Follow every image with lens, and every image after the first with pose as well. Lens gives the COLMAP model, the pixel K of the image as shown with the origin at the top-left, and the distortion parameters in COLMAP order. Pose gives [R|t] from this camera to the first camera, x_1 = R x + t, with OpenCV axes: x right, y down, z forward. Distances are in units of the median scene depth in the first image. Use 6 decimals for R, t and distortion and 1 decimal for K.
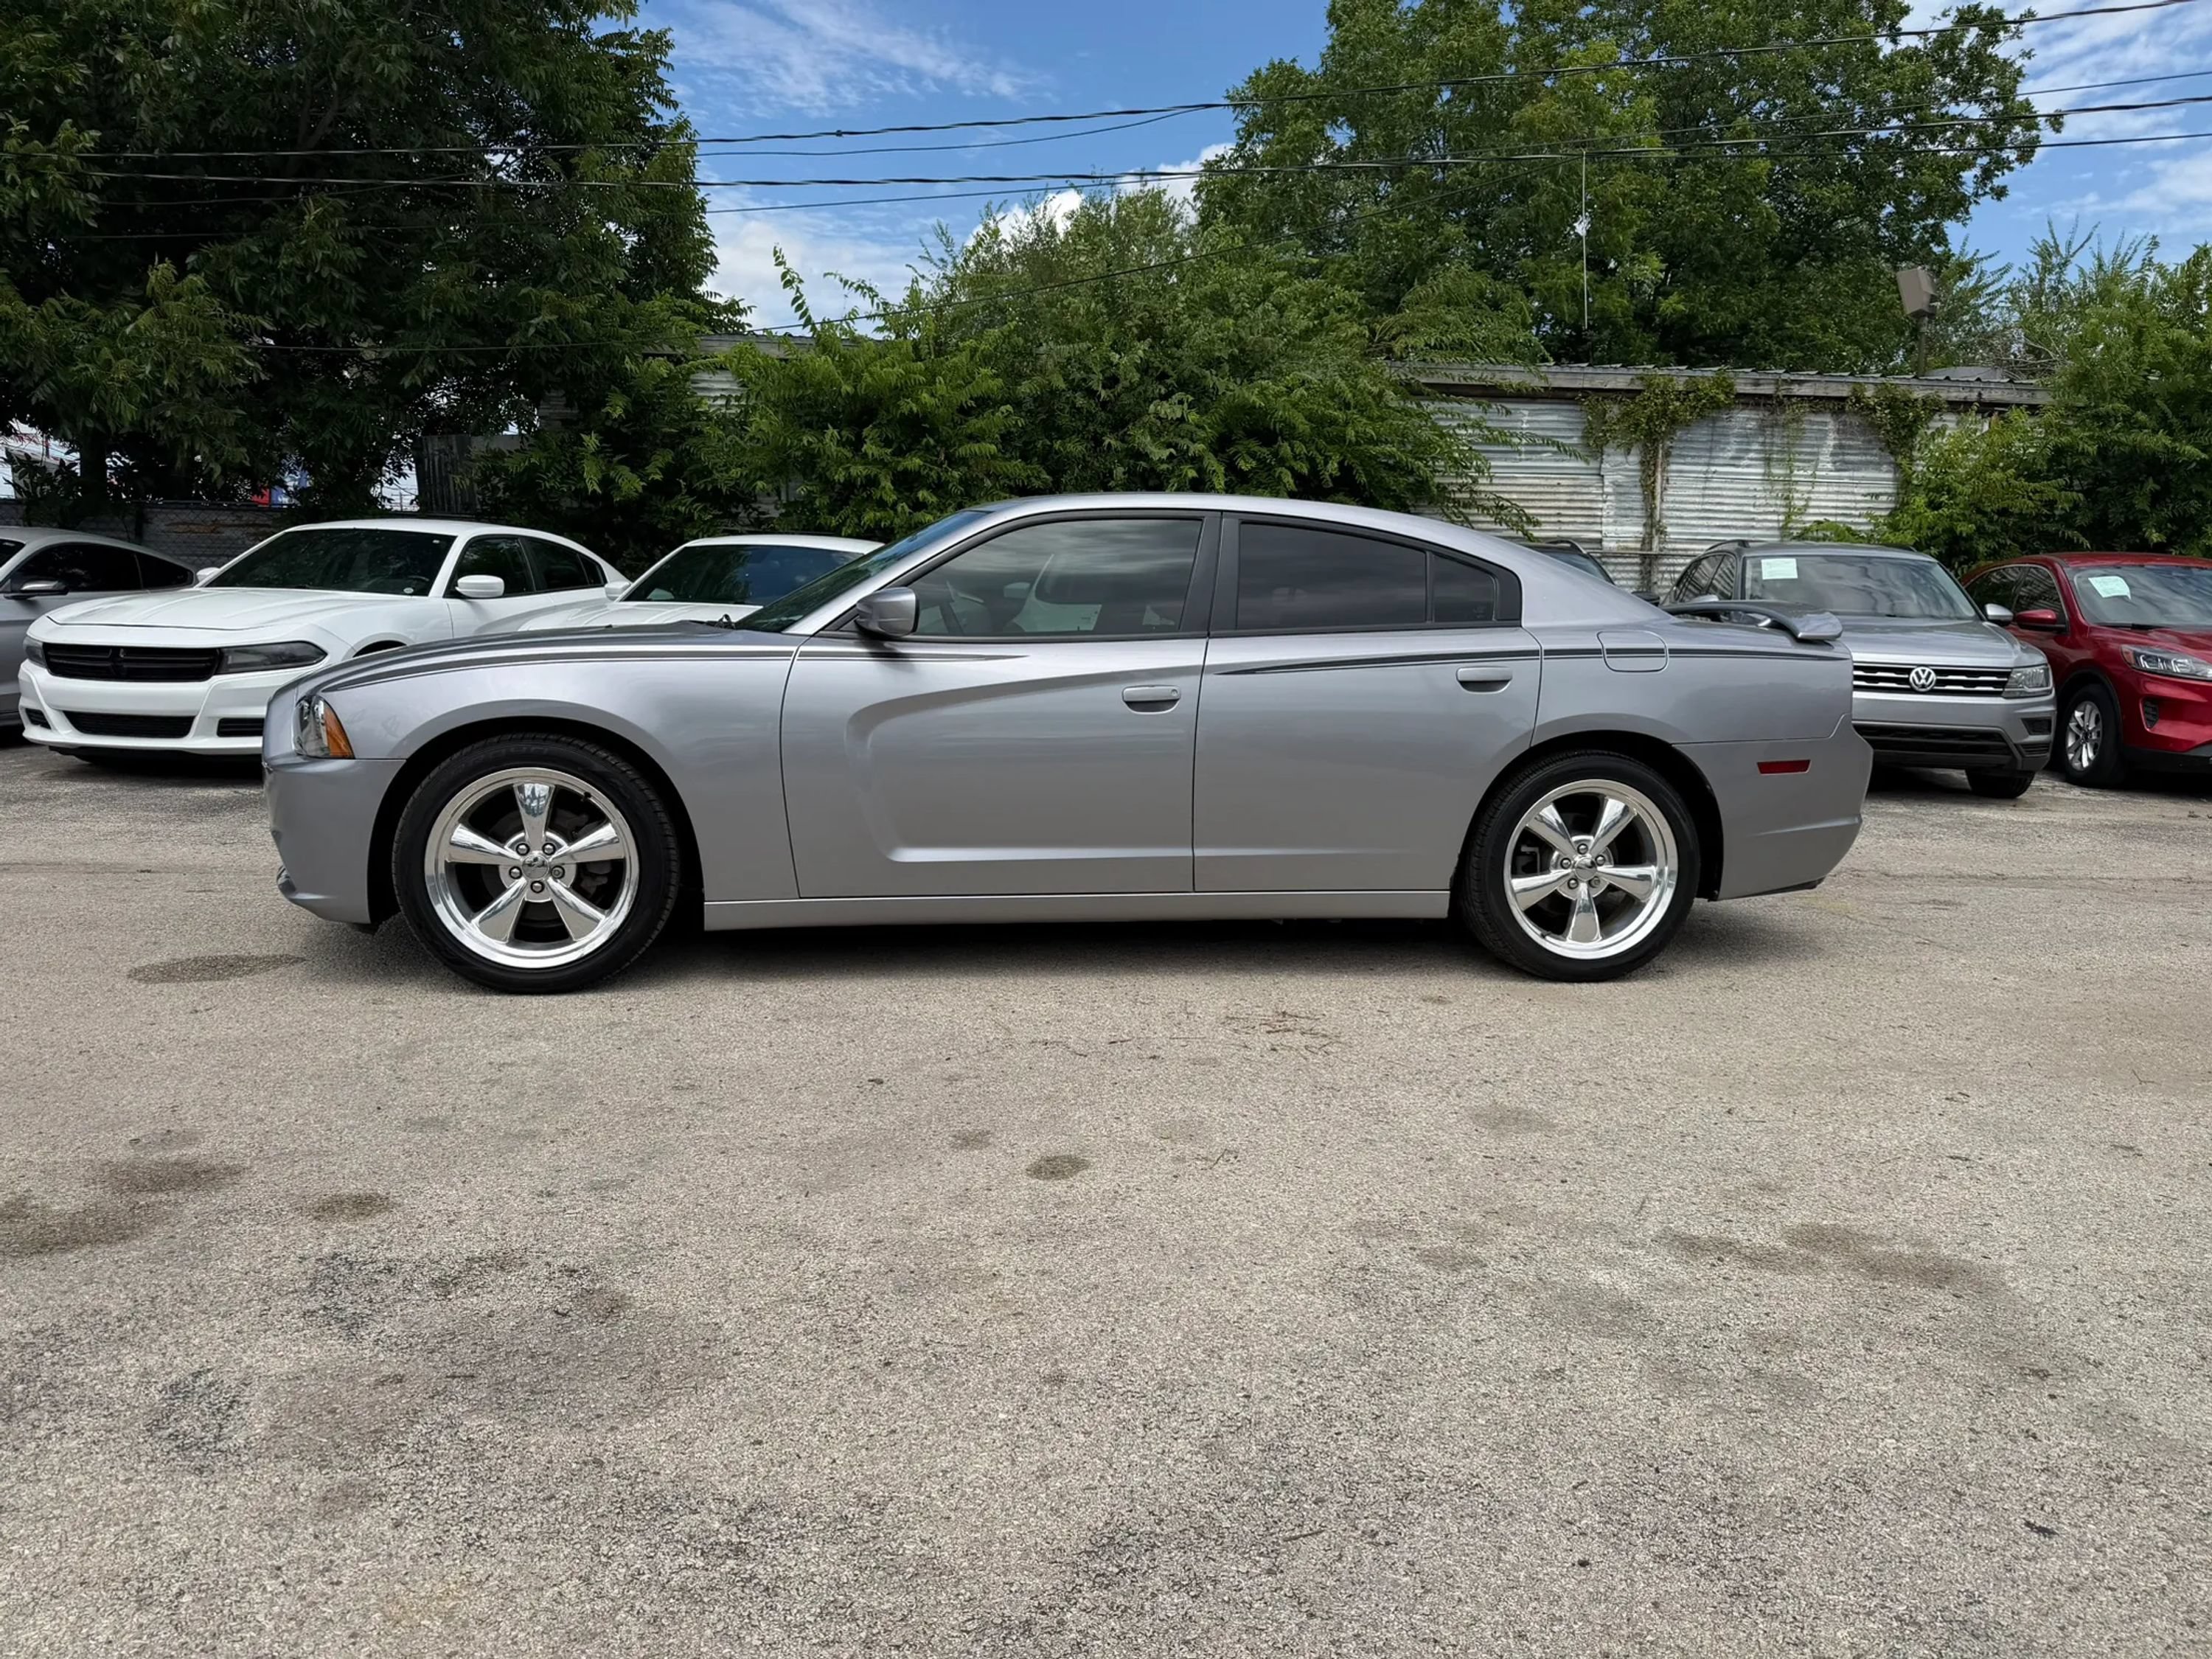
lens RADIAL K [[1587.1, 0, 1152.3], [0, 1587.1, 830.5], [0, 0, 1]] dist [0.058094, -0.071782]
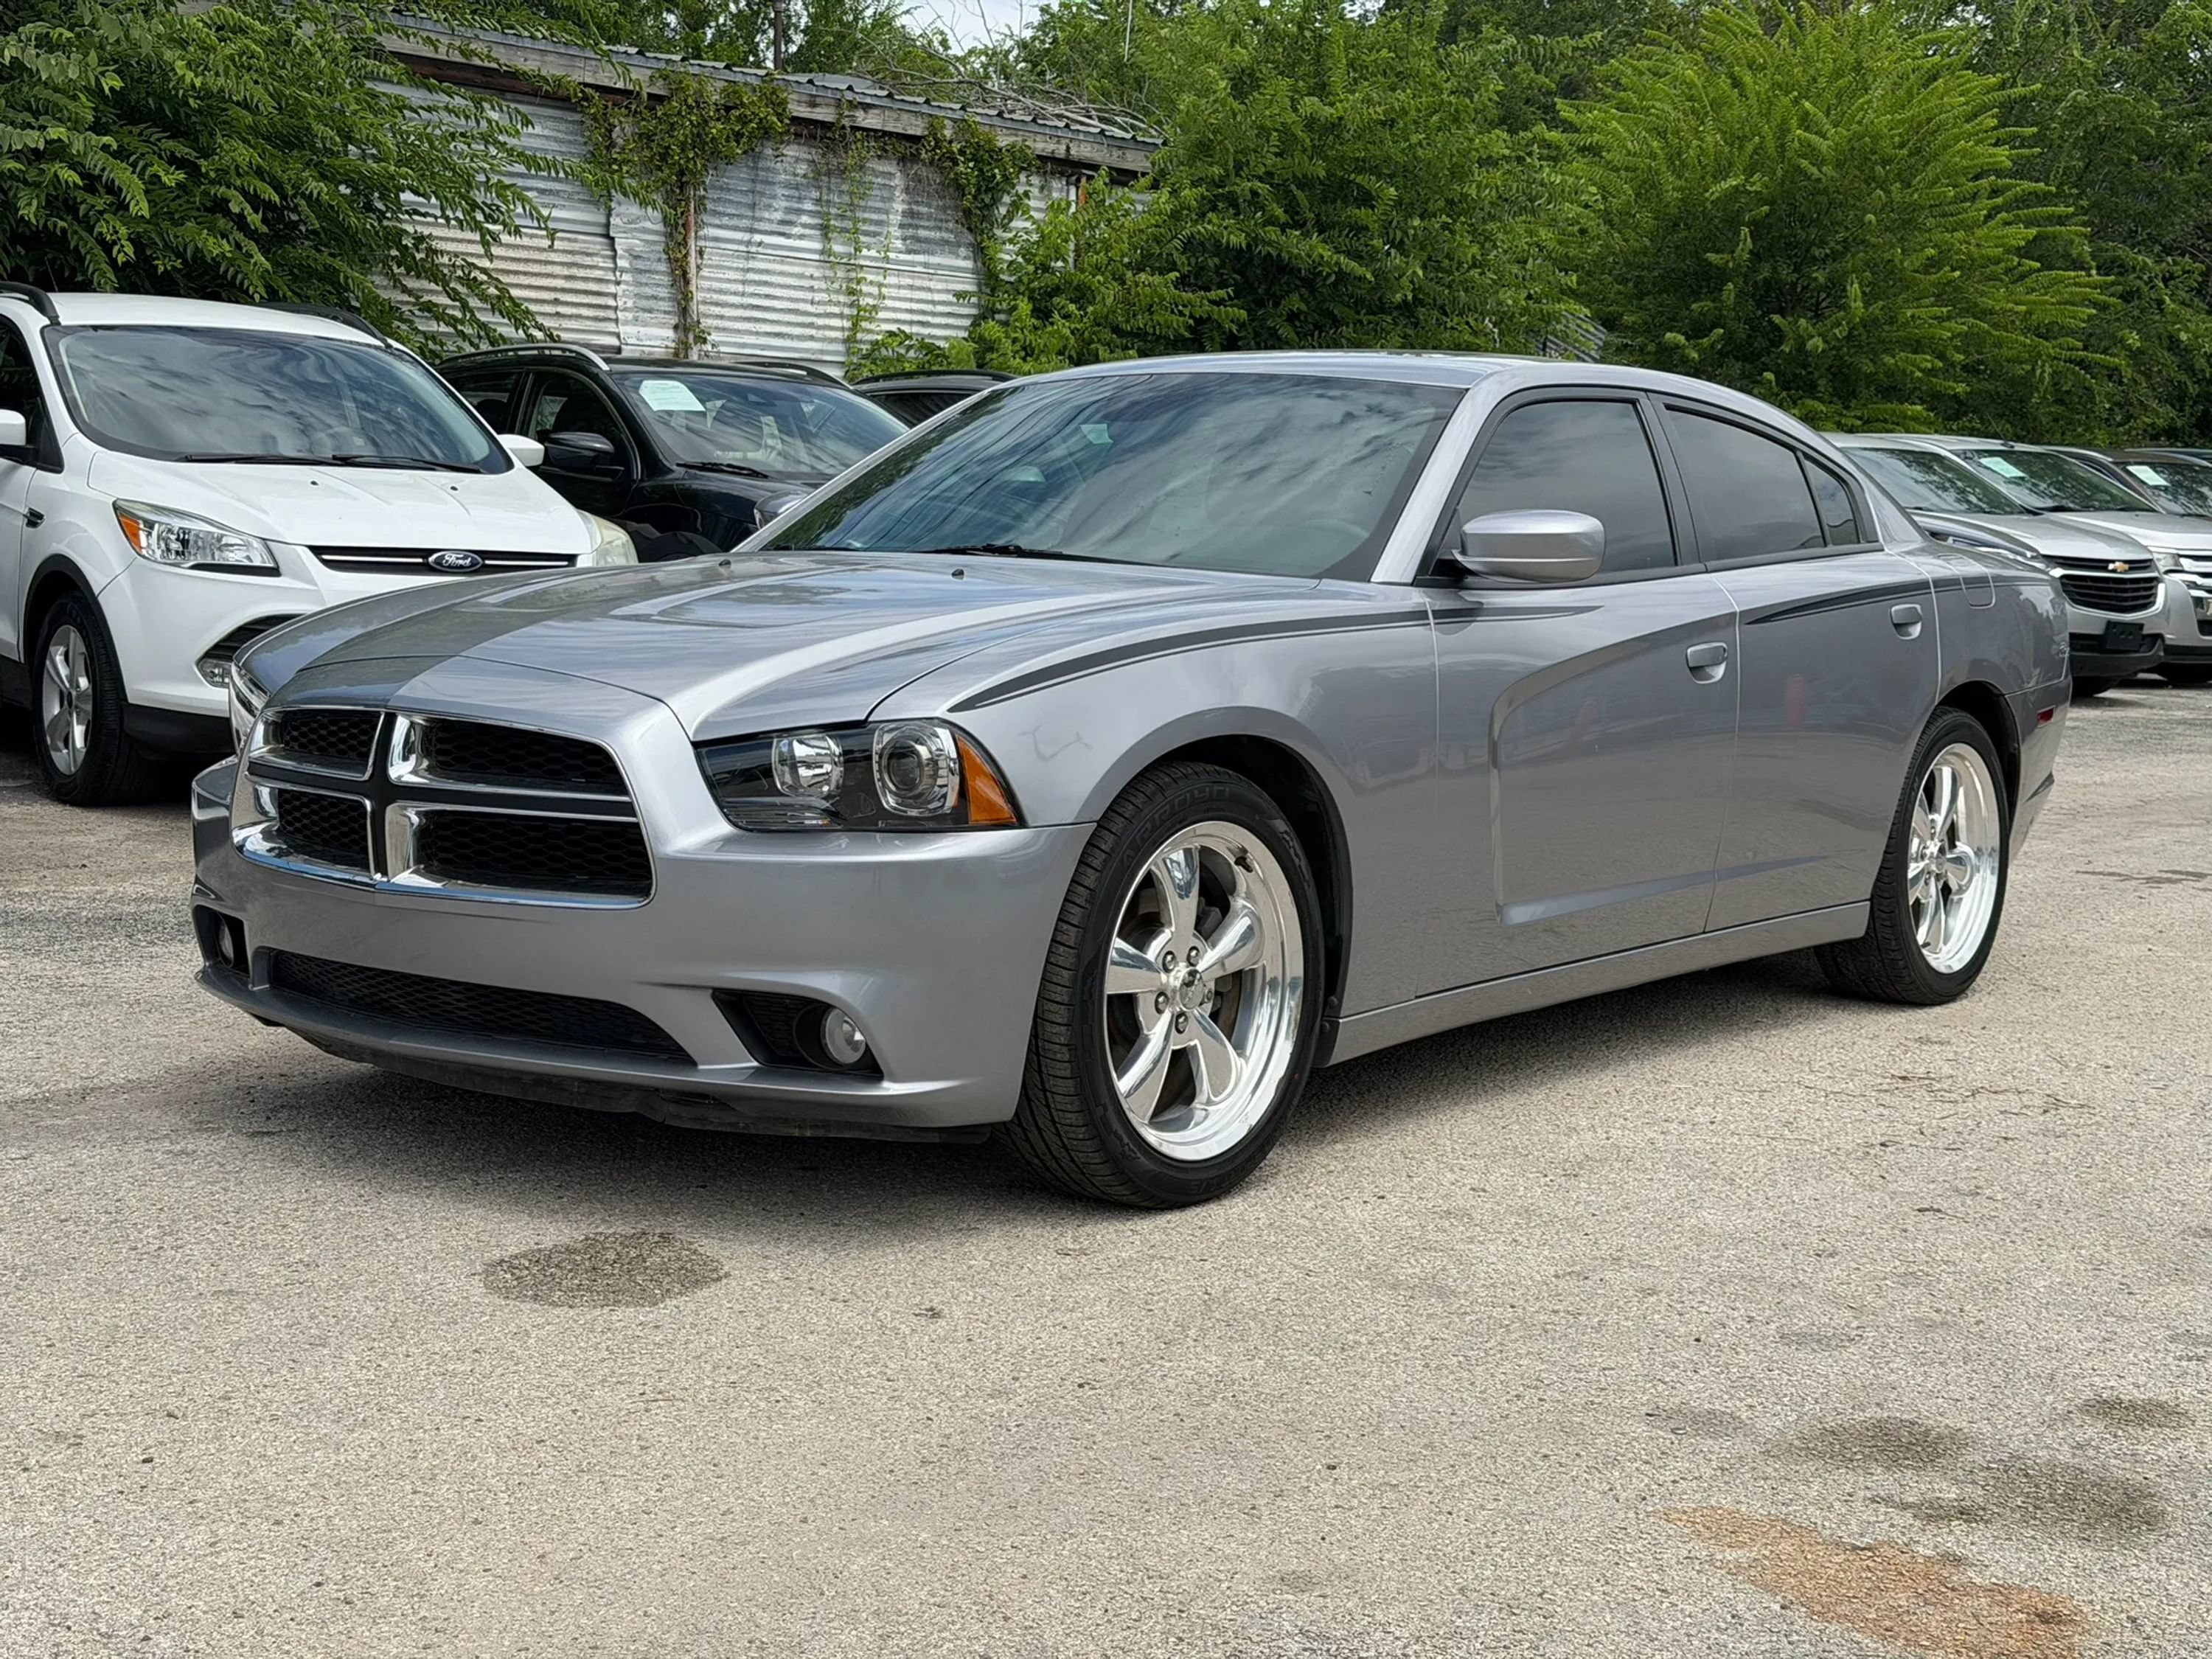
lens RADIAL K [[3067.5, 0, 1106.0], [0, 3067.5, 829.5], [0, 0, 1]] dist [0.216468, -0.494332]
pose [[0.737058, -0.075253, 0.671627, -0.357800], [0.080596, 0.996477, 0.023204, -0.019866], [-0.671007, 0.037028, 0.740526, 0.053542]]
